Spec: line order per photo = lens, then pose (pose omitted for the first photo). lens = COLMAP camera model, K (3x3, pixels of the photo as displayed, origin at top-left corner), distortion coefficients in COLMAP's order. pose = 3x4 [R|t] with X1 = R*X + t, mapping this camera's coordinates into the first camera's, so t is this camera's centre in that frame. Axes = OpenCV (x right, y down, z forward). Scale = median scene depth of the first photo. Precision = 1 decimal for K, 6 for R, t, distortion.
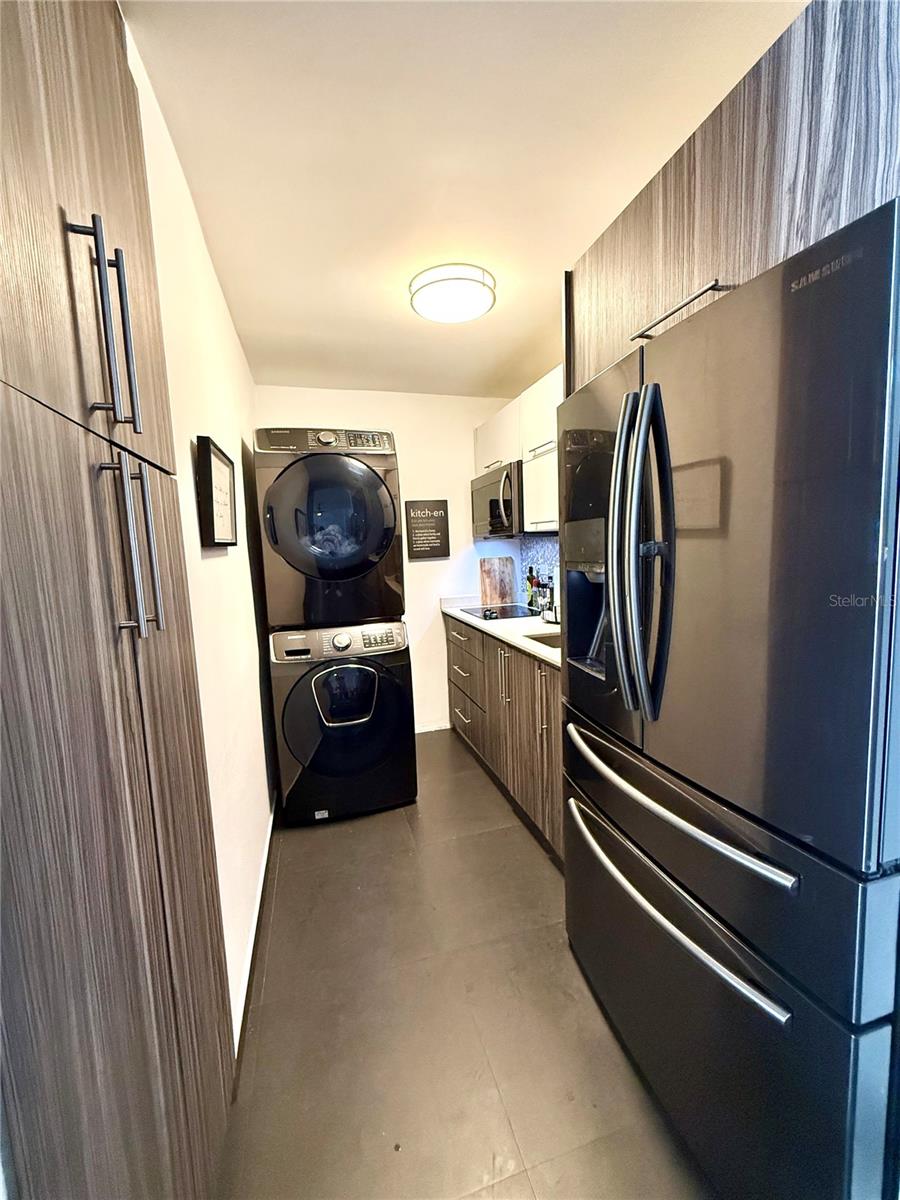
lens RADIAL K [[478.0, 0, 449.5], [0, 478.0, 601.8], [0, 0, 1]] dist [-0.002965, 0.000312]
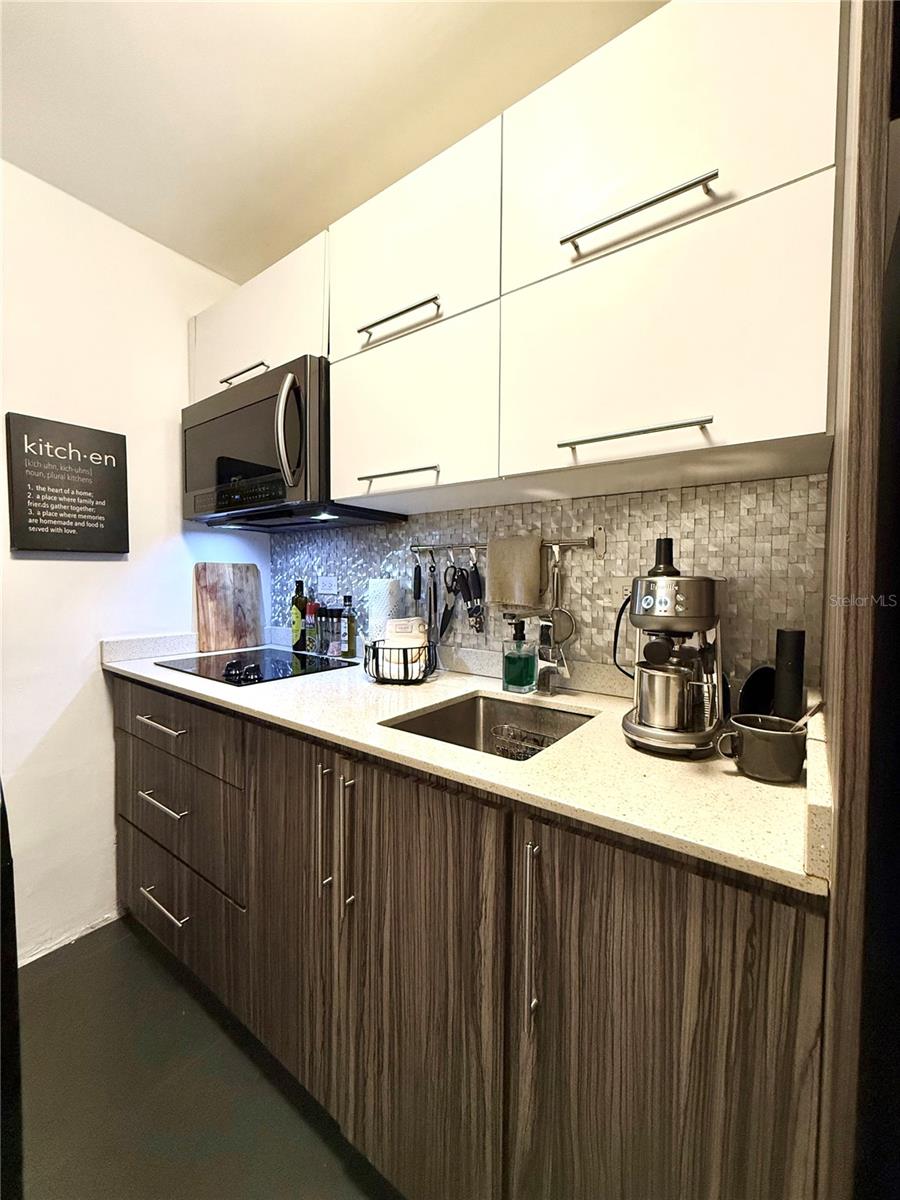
lens RADIAL K [[478.0, 0, 454.5], [0, 478.0, 596.6], [0, 0, 1]] dist [-0.002965, 0.000312]
pose [[0.781377, 0.022387, 0.623658, -0.041541], [0.031584, 0.996657, -0.075348, -0.005573], [-0.623259, 0.078573, 0.778058, 0.432910]]
